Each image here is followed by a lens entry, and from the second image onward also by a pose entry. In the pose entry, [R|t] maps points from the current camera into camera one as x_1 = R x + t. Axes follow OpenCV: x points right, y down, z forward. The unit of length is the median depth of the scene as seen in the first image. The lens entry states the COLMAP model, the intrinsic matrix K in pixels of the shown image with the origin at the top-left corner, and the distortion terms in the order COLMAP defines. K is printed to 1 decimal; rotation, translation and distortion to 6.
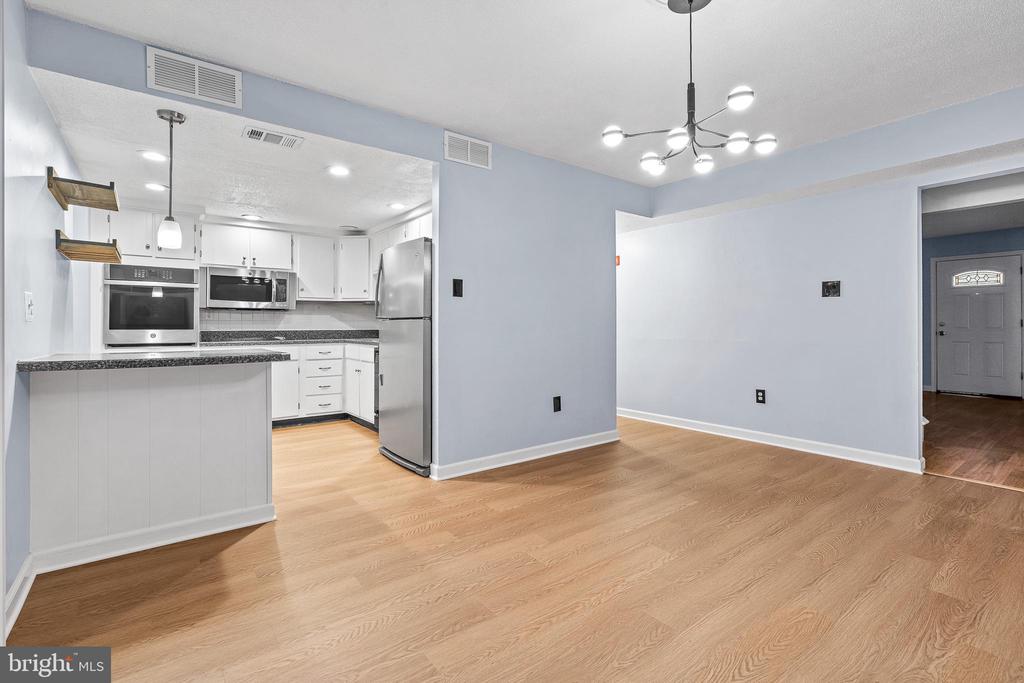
lens RADIAL K [[468.6, 0, 512.4], [0, 468.6, 323.9], [0, 0, 1]] dist [-0.009219, 0.001829]
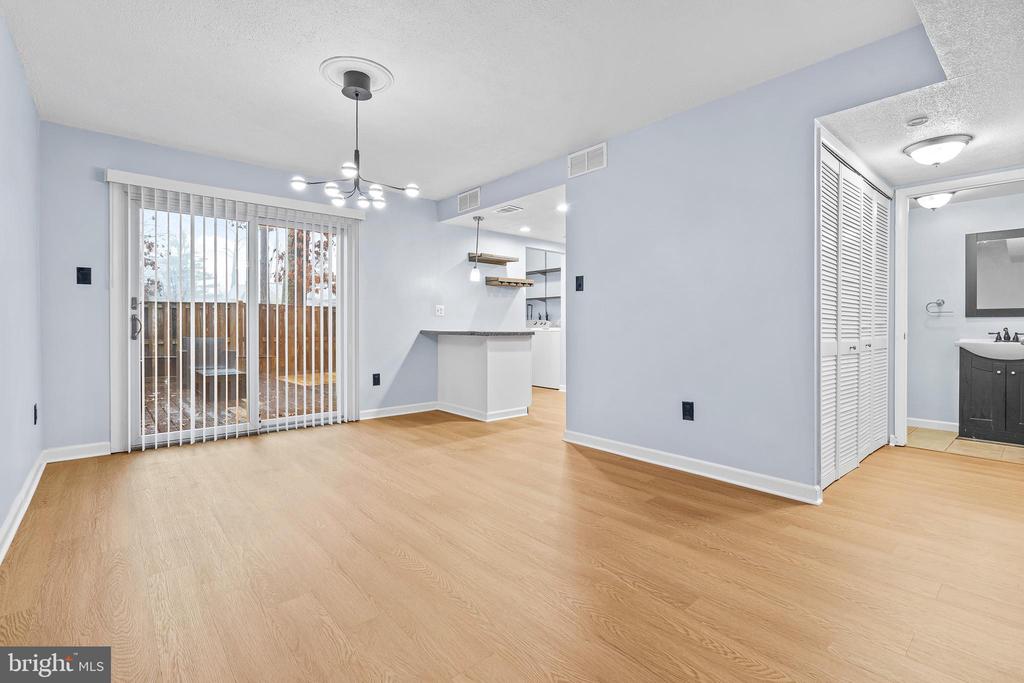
lens RADIAL K [[468.6, 0, 508.5], [0, 468.6, 323.4], [0, 0, 1]] dist [-0.009219, 0.001829]
pose [[0.061095, 0.000609, -0.998132, 0.725535], [0.002200, 0.999997, 0.000745, 0.014898], [0.998130, -0.002242, 0.061094, 0.526236]]
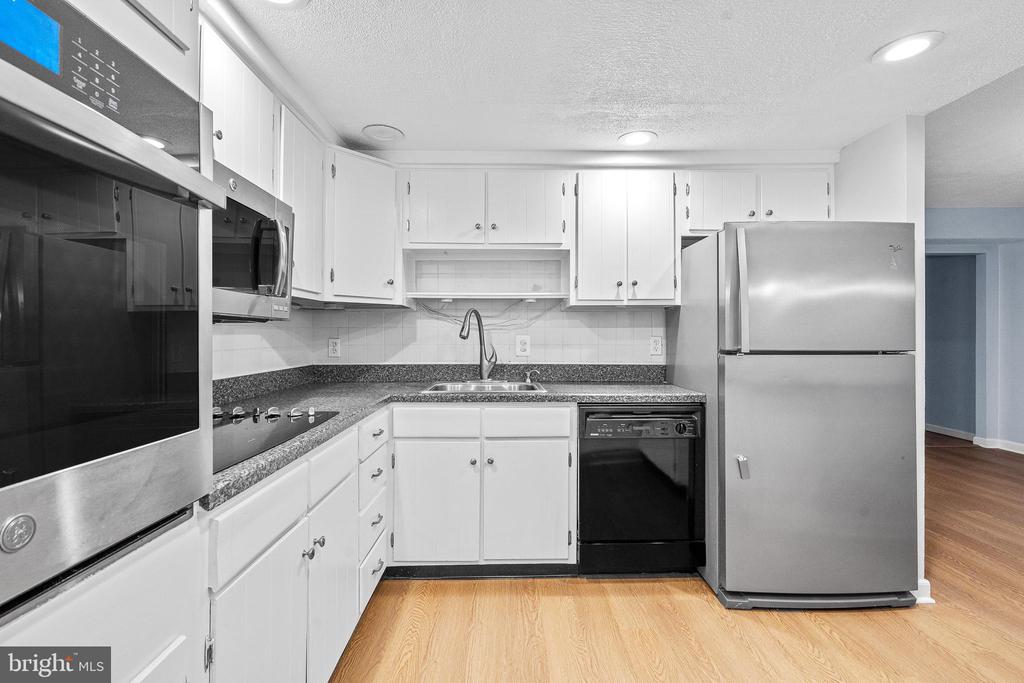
lens RADIAL K [[468.6, 0, 507.9], [0, 468.6, 340.3], [0, 0, 1]] dist [-0.009219, 0.001829]
pose [[0.614718, -0.013114, 0.788638, -0.695821], [-0.003667, 0.999803, 0.019484, -0.027346], [-0.788738, -0.014869, 0.614549, 0.722994]]
